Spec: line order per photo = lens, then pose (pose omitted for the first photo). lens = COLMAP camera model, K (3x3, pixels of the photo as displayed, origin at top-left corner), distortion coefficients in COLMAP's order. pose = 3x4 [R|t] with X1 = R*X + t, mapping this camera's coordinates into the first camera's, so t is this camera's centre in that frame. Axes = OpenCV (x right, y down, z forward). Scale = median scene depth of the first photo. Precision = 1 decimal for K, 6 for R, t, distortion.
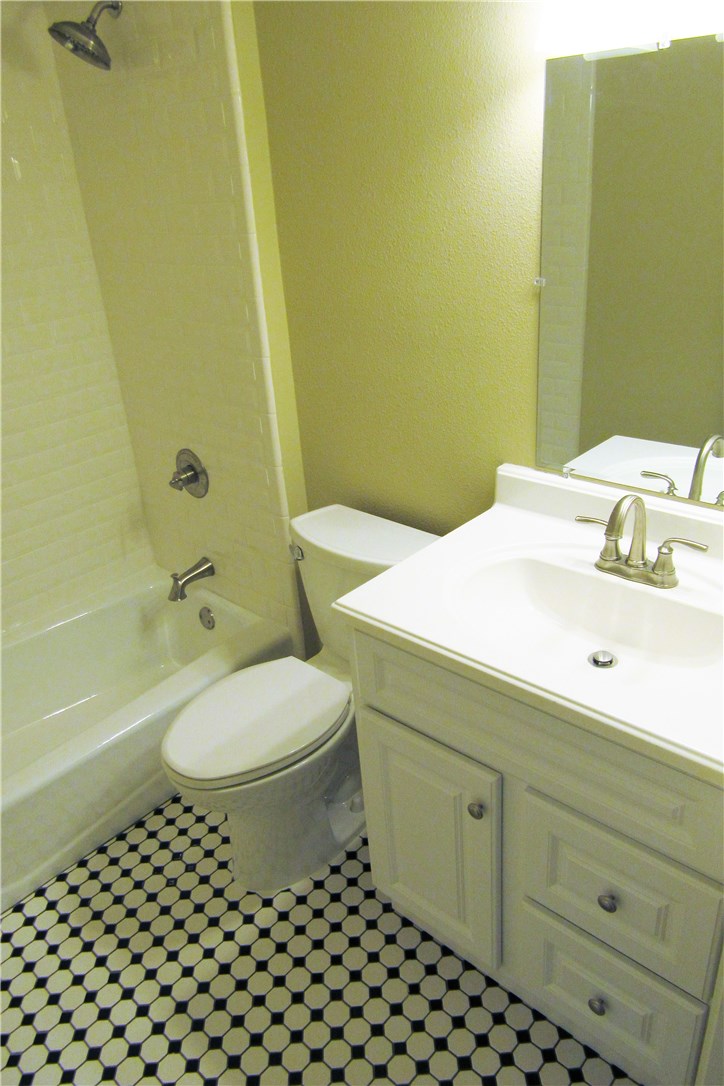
lens RADIAL K [[789.1, 0, 363.4], [0, 789.1, 544.2], [0, 0, 1]] dist [-0.006444, 0.002033]
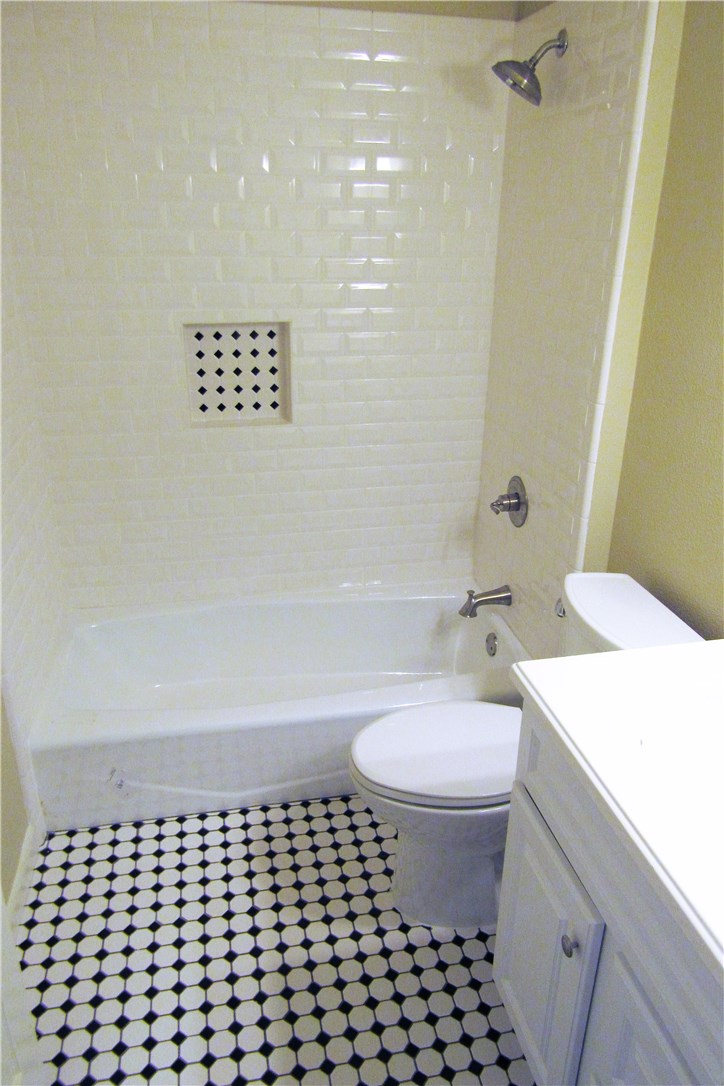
lens RADIAL K [[789.1, 0, 362.0], [0, 789.1, 542.6], [0, 0, 1]] dist [-0.006444, 0.002033]
pose [[0.805608, 0.297448, -0.512368, 0.193603], [-0.313983, 0.947745, 0.056517, -0.044596], [0.502405, 0.115344, 0.856904, 0.061794]]
